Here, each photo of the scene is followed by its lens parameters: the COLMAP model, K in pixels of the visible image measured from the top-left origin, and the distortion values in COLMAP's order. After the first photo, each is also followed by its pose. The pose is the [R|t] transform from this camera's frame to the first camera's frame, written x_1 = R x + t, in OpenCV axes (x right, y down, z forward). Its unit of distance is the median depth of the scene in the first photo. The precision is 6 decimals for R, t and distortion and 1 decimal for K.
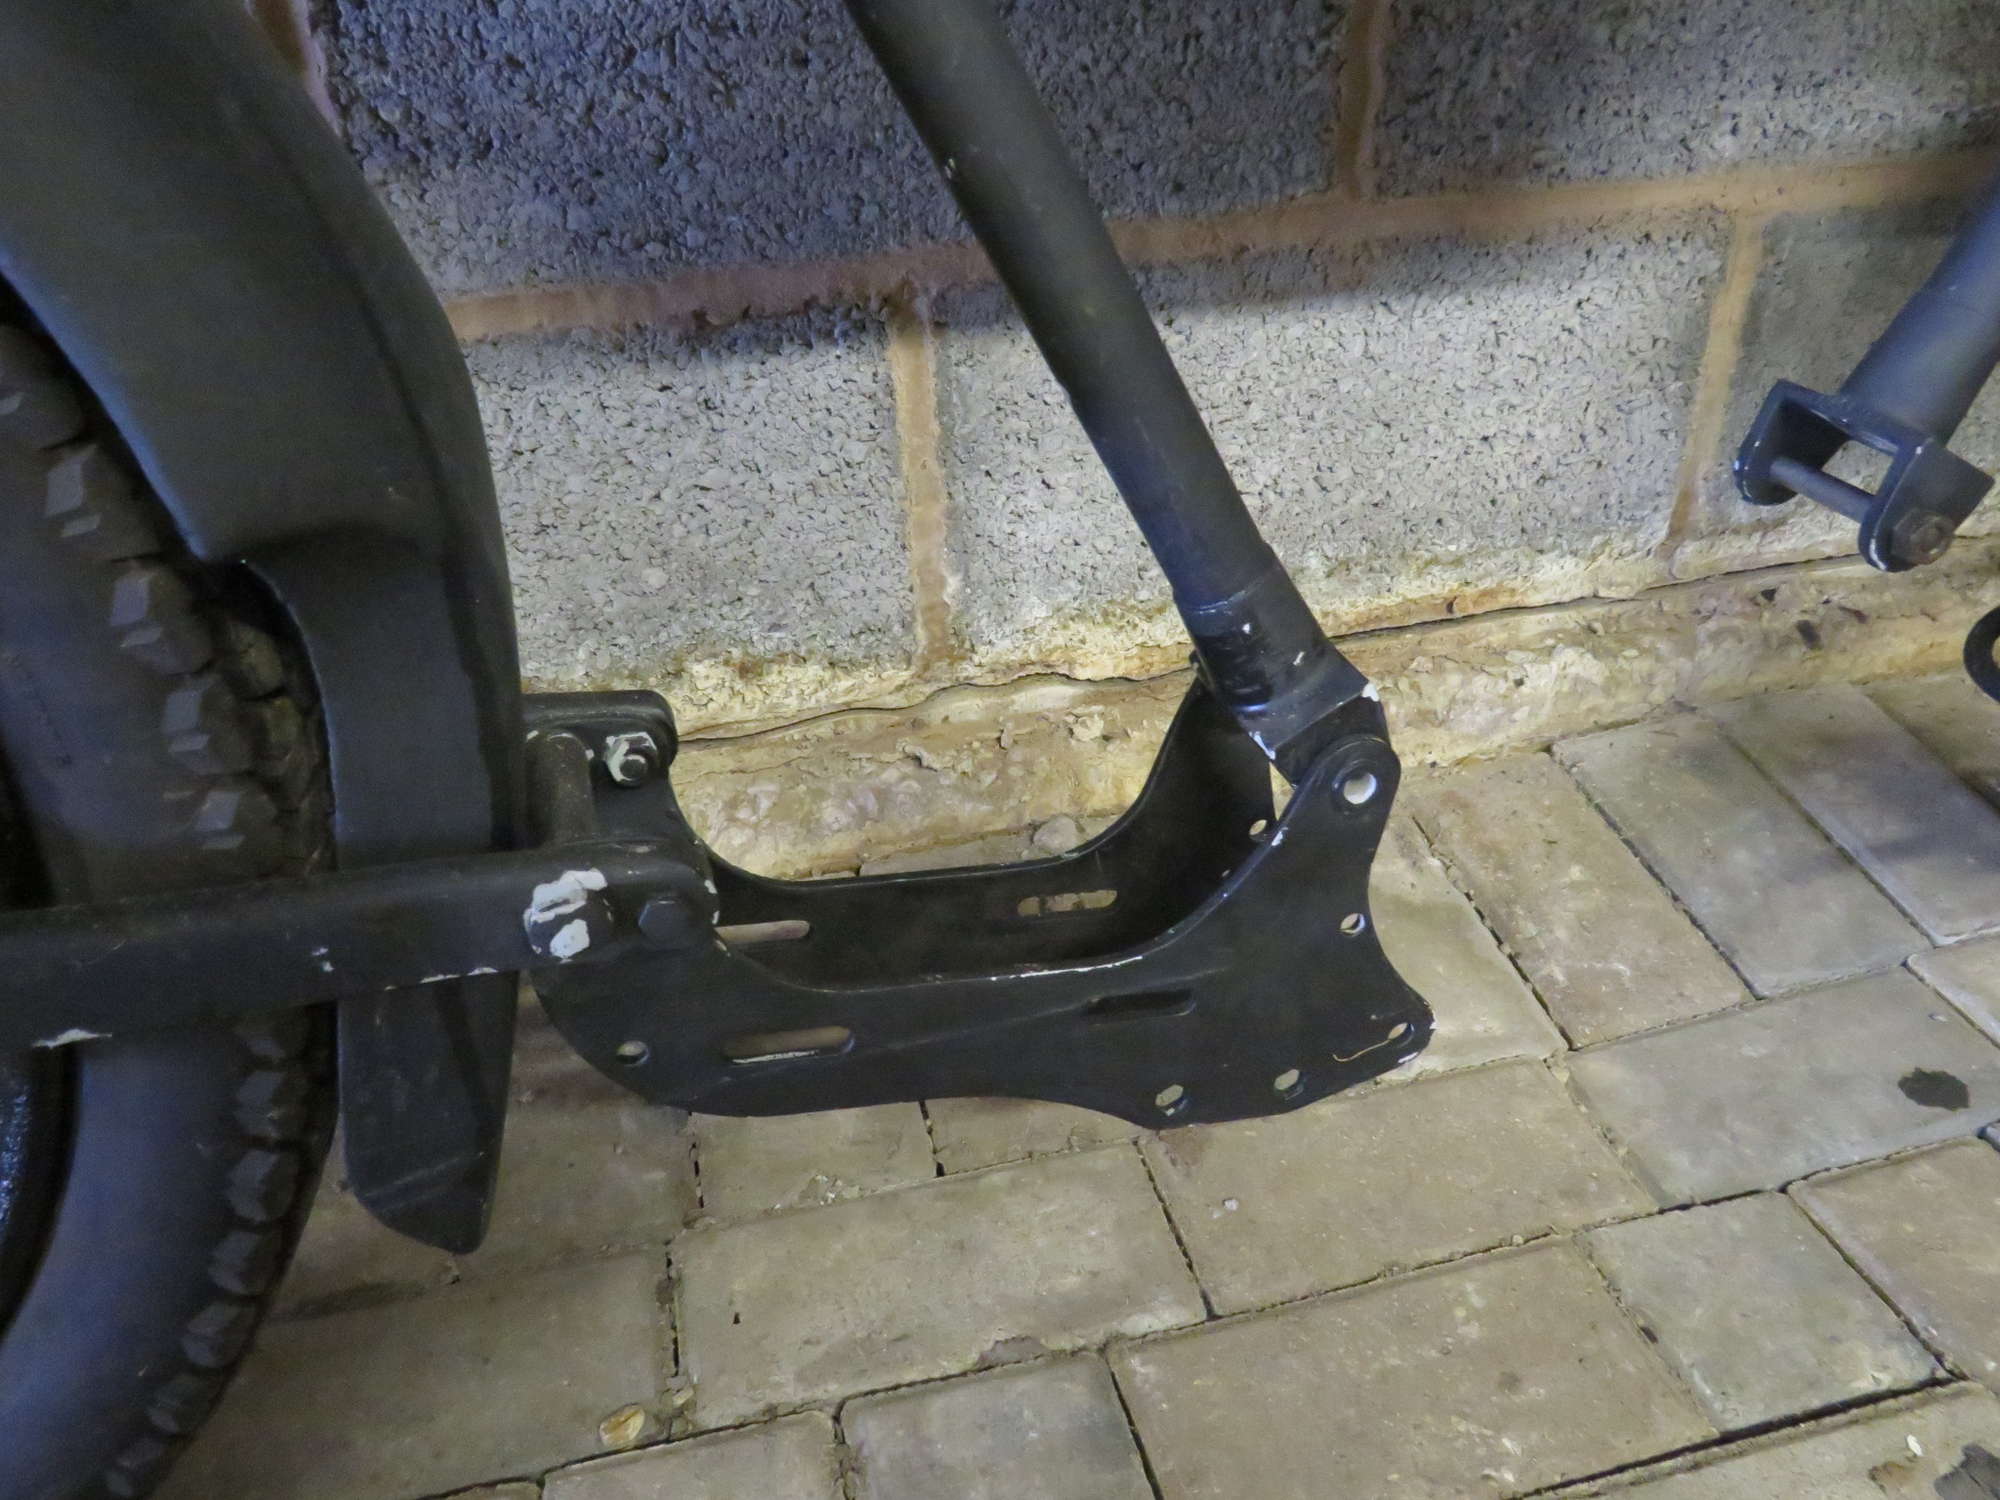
lens RADIAL K [[1497.4, 0, 991.5], [0, 1497.4, 744.0], [0, 0, 1]] dist [-0.036034, 0.010109]
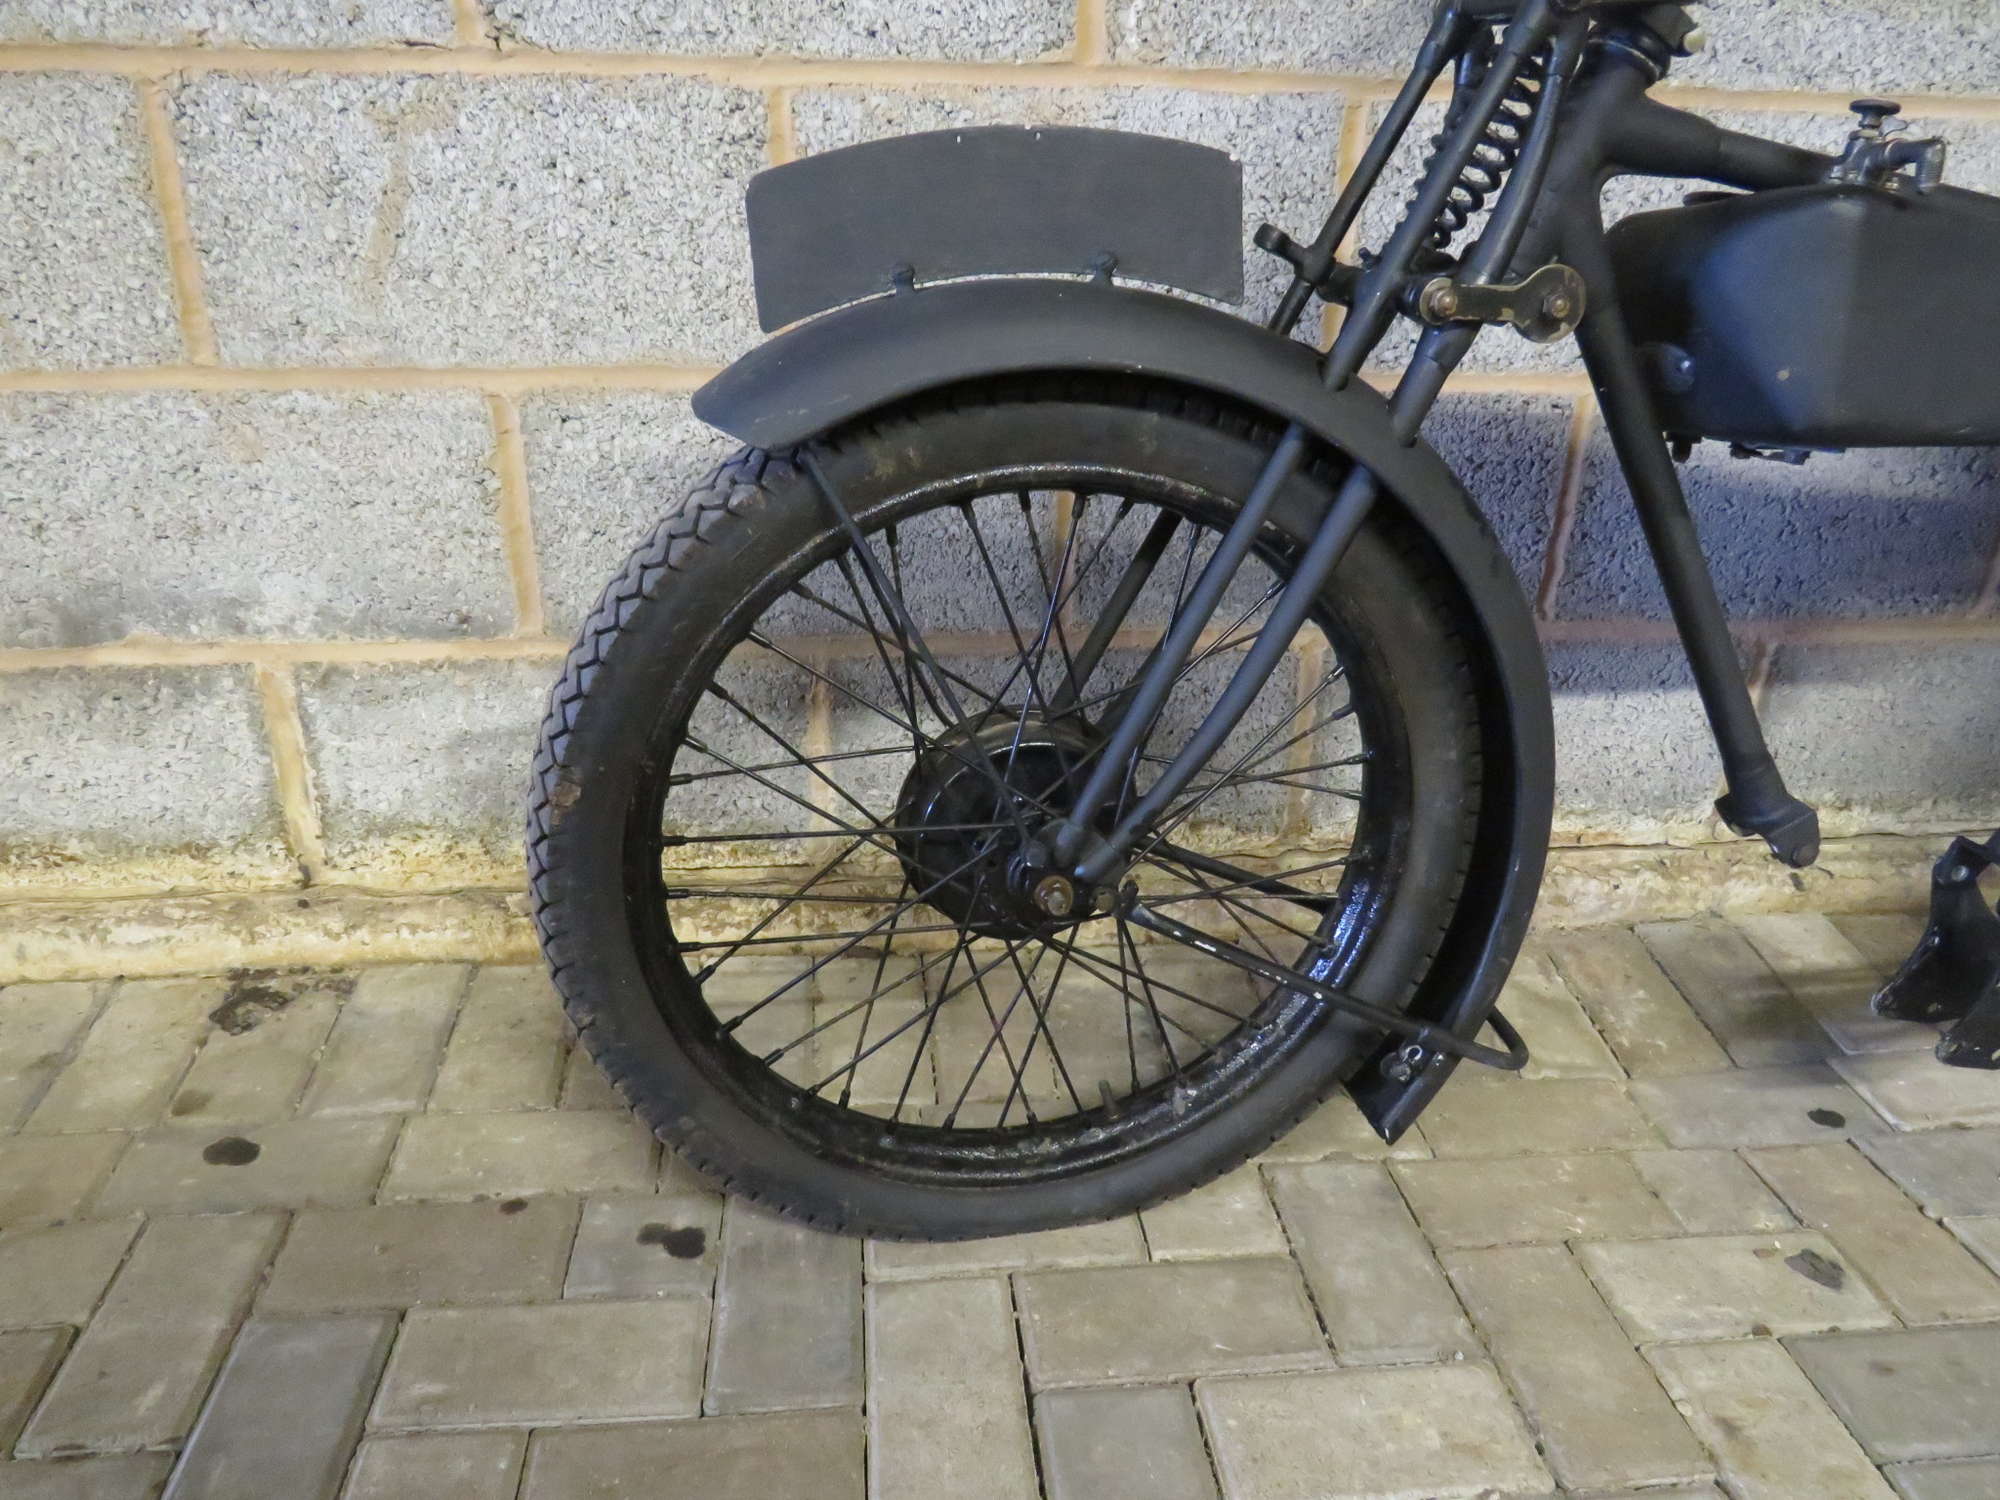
lens RADIAL K [[1414.6, 0, 993.6], [0, 1414.6, 744.3], [0, 0, 1]] dist [-0.032315, 0.015393]
pose [[0.988149, 0.113275, -0.103587, -0.257524], [-0.126971, 0.982409, -0.136935, 0.135461], [0.086253, 0.148465, 0.985149, -0.850188]]
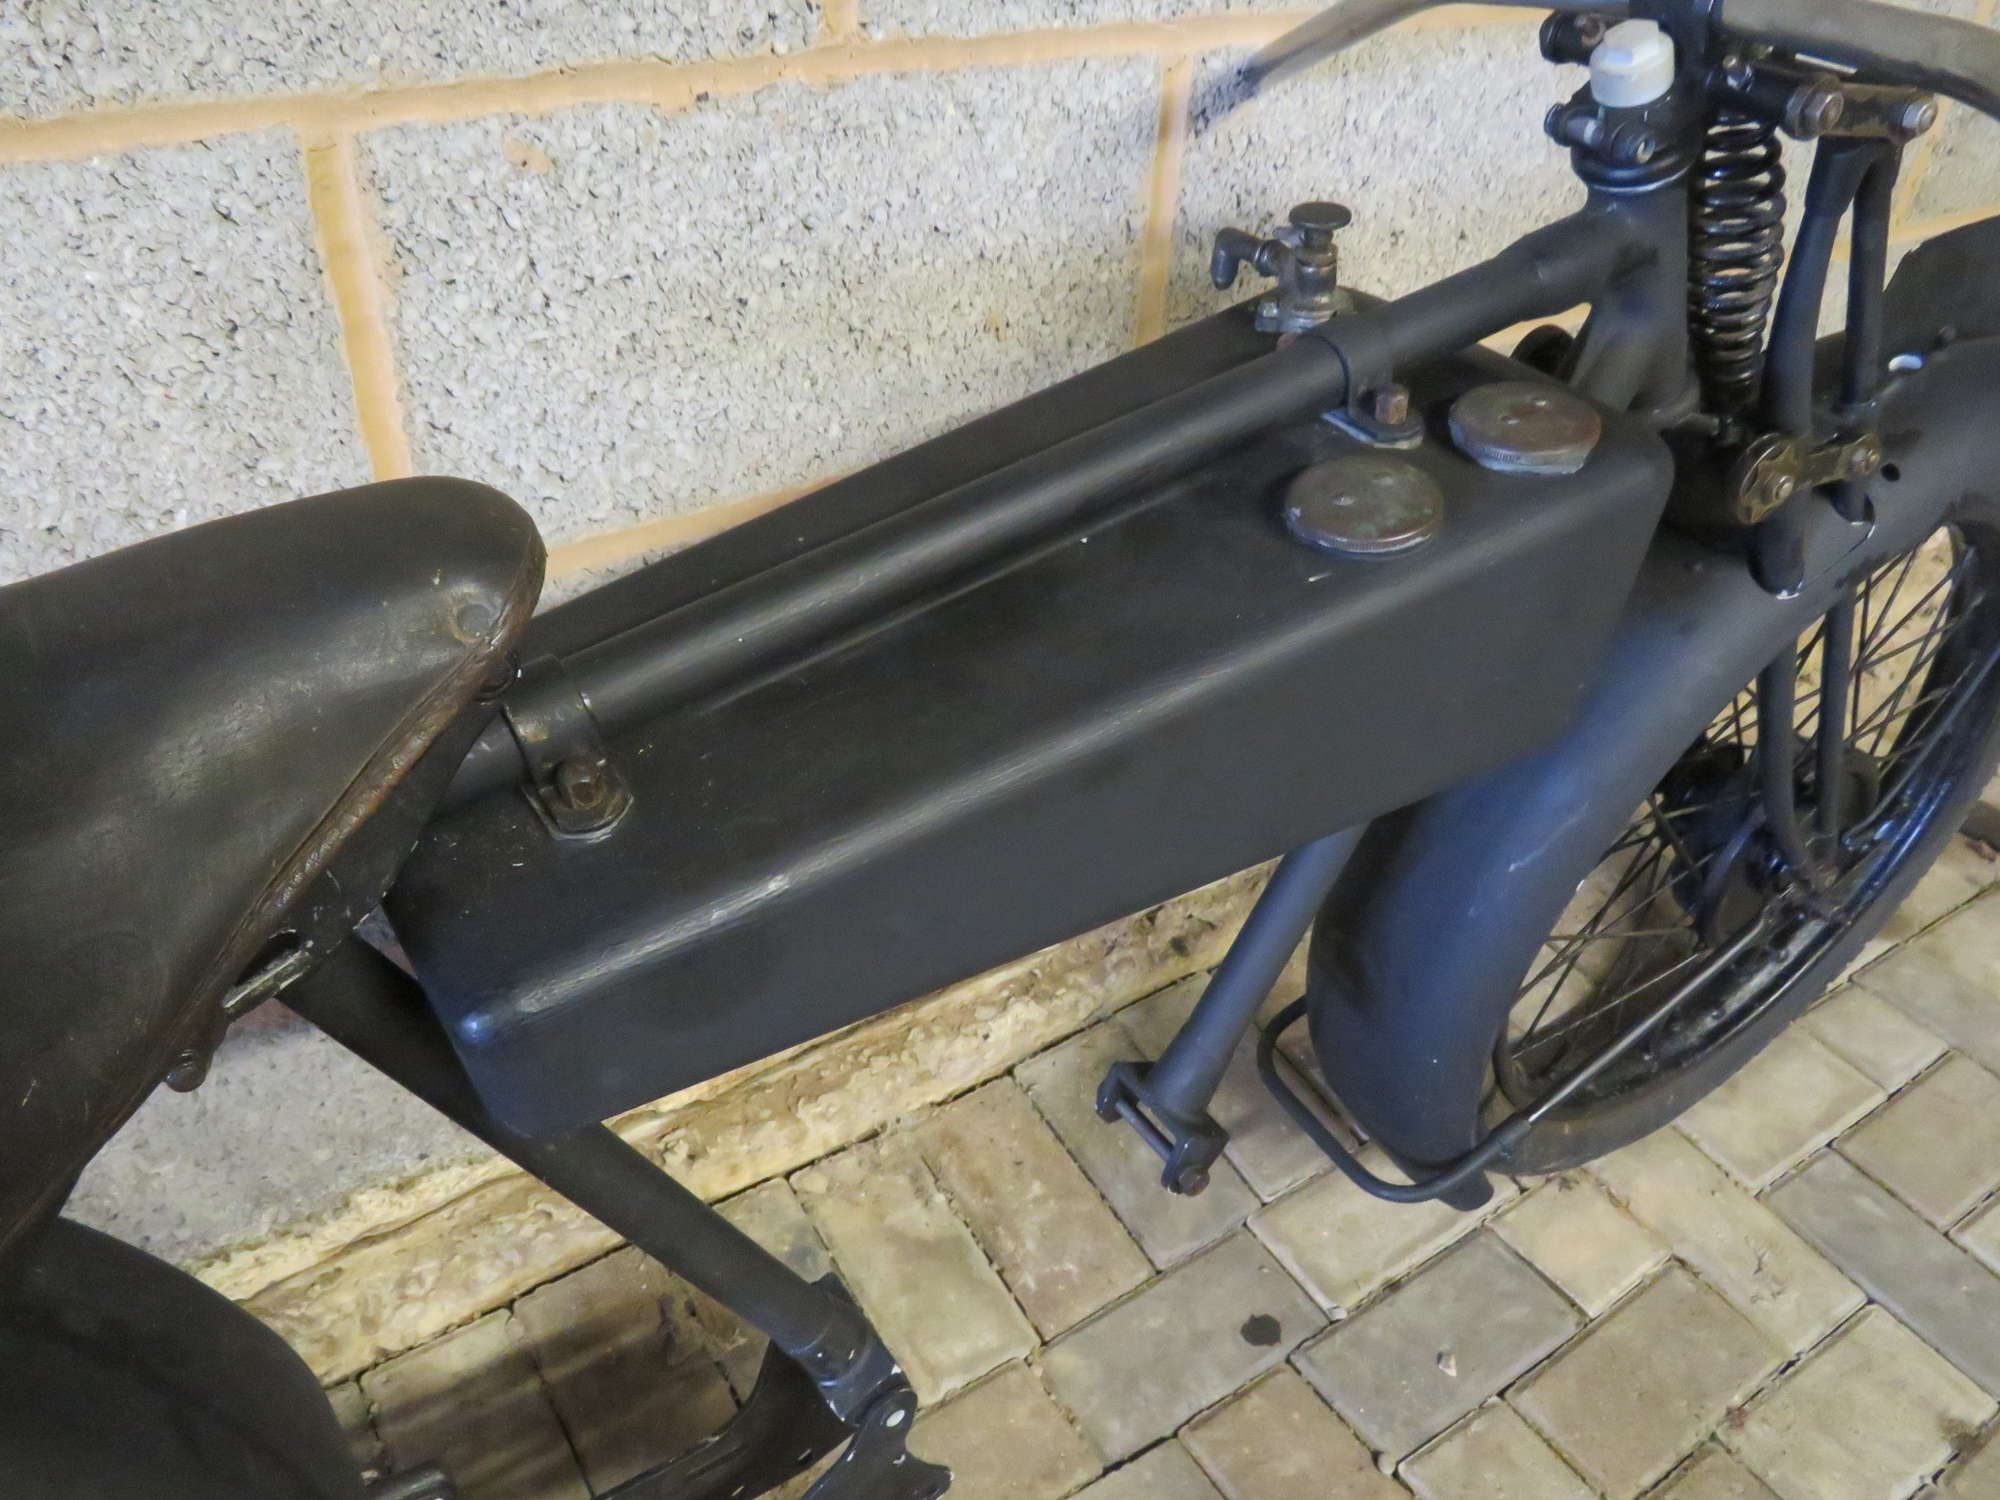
lens RADIAL K [[1497.4, 0, 1000.2], [0, 1497.4, 741.3], [0, 0, 1]] dist [-0.036034, 0.010109]
pose [[0.938955, -0.121904, 0.321717, -0.051909], [0.098073, 0.991161, 0.089334, -0.520161], [-0.329764, -0.052329, 0.942612, -0.344662]]
